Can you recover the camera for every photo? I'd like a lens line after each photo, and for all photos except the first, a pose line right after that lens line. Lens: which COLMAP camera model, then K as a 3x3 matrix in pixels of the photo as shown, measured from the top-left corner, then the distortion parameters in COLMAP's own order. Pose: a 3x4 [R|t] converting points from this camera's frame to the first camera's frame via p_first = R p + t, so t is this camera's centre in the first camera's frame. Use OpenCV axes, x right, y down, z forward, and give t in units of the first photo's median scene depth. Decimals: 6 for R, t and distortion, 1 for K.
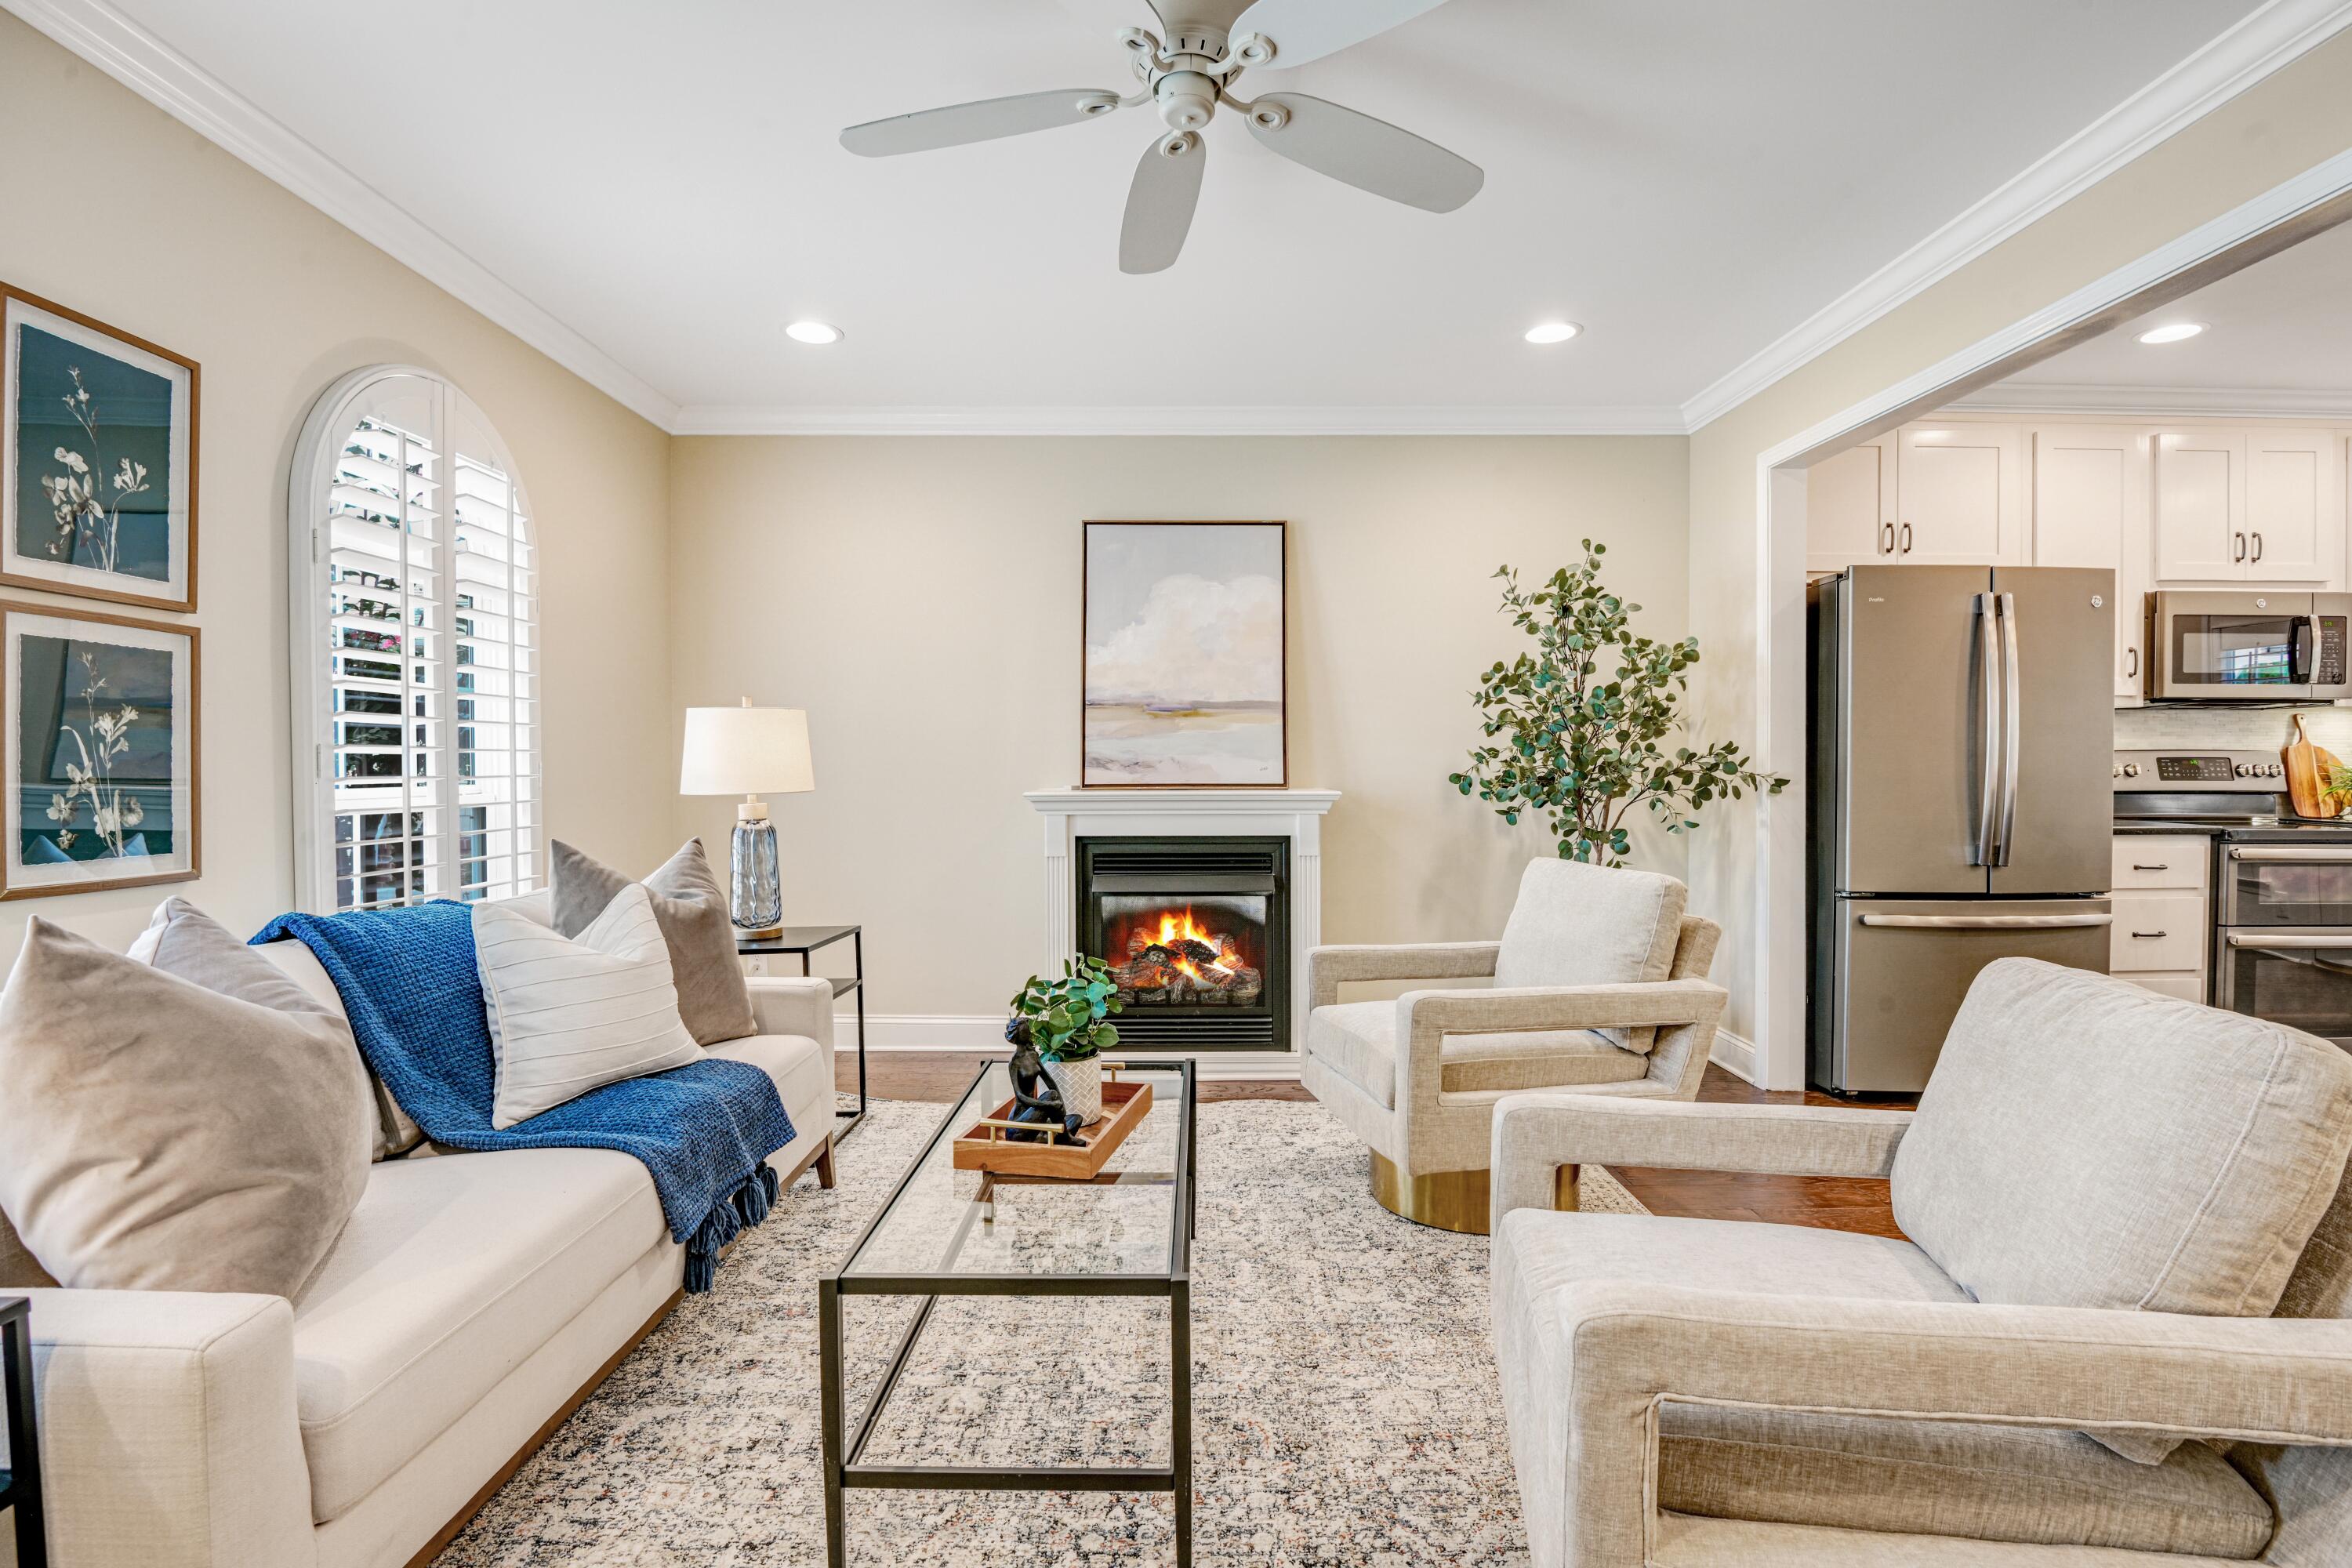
lens RADIAL K [[1109.4, 0, 1198.3], [0, 1109.4, 784.0], [0, 0, 1]] dist [-0.010321, -0.009954]
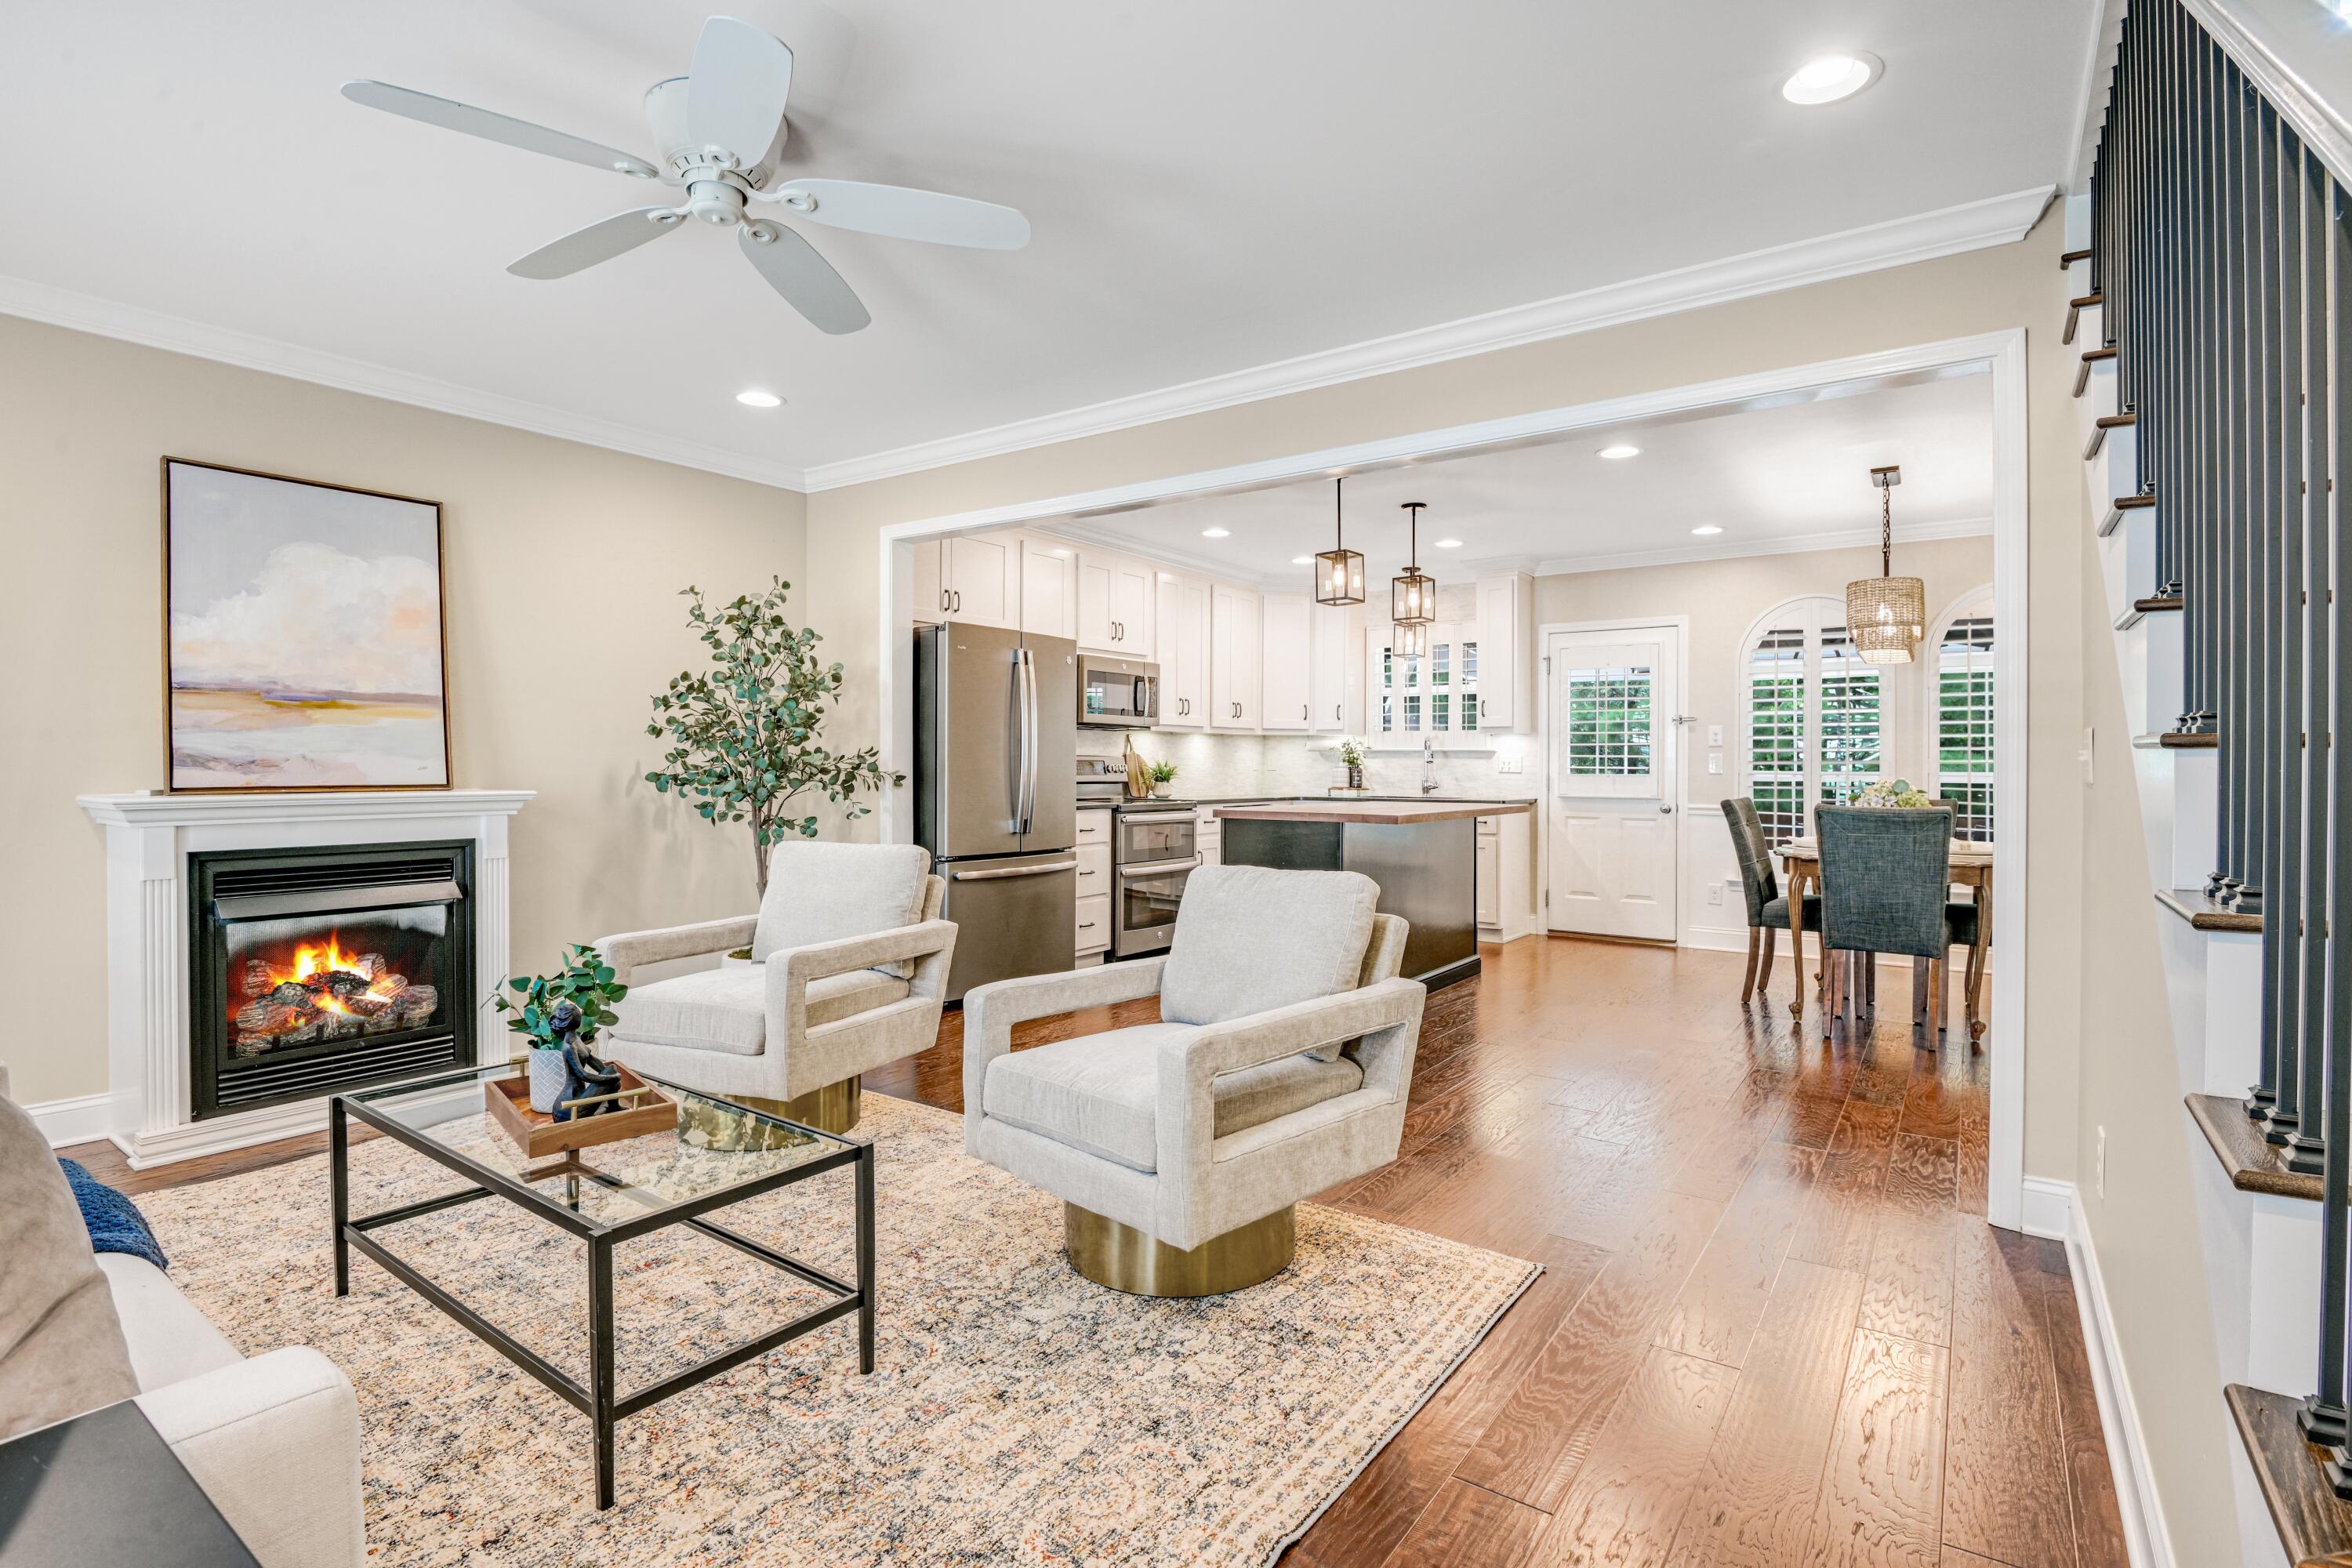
lens RADIAL K [[1109.7, 0, 1166.6], [0, 1109.7, 764.6], [0, 0, 1]] dist [-0.015264, -0.004829]
pose [[0.593193, 0.001691, 0.805058, -0.345493], [0.012218, 0.999864, -0.011102, 0.000919], [-0.804967, 0.016422, 0.593092, -0.041095]]
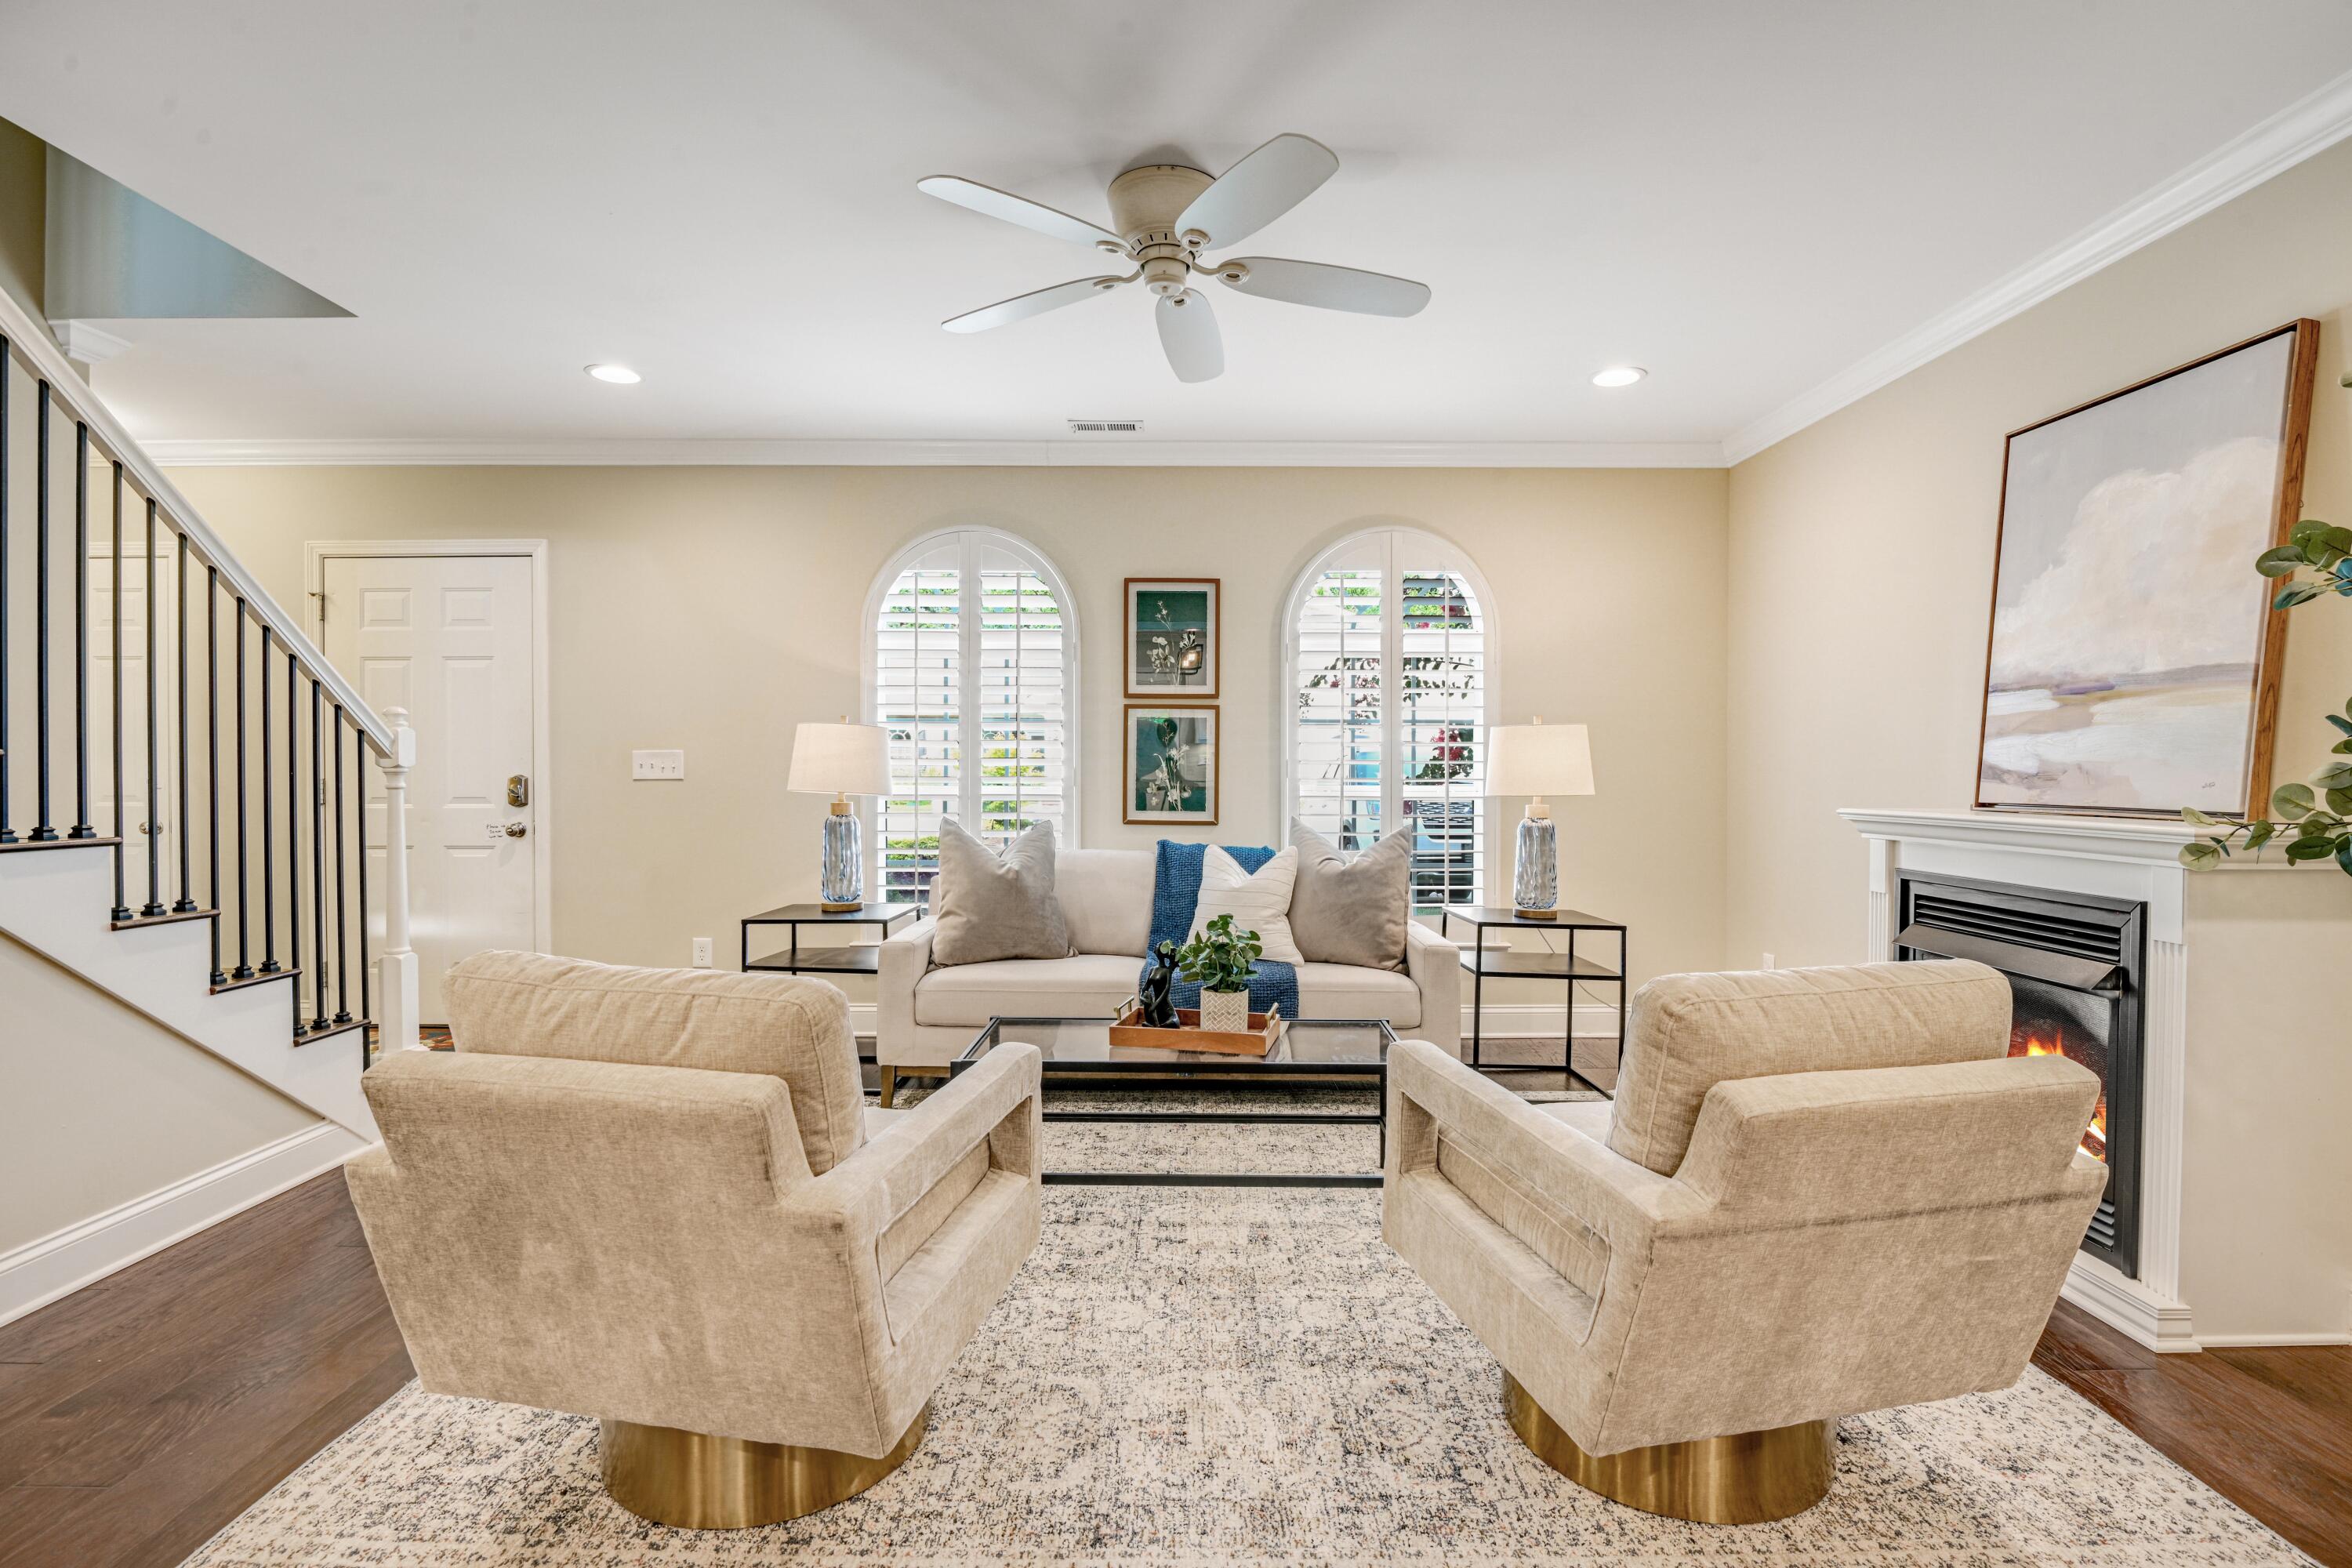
lens RADIAL K [[1086.1, 0, 1172.8], [0, 1086.1, 779.2], [0, 0, 1]] dist [-0.020701, -0.000166]
pose [[-0.008078, 0.010005, -0.999917, 0.671387], [-0.022793, 0.999688, 0.010187, -0.011446], [0.999708, 0.022873, -0.007848, 0.533973]]
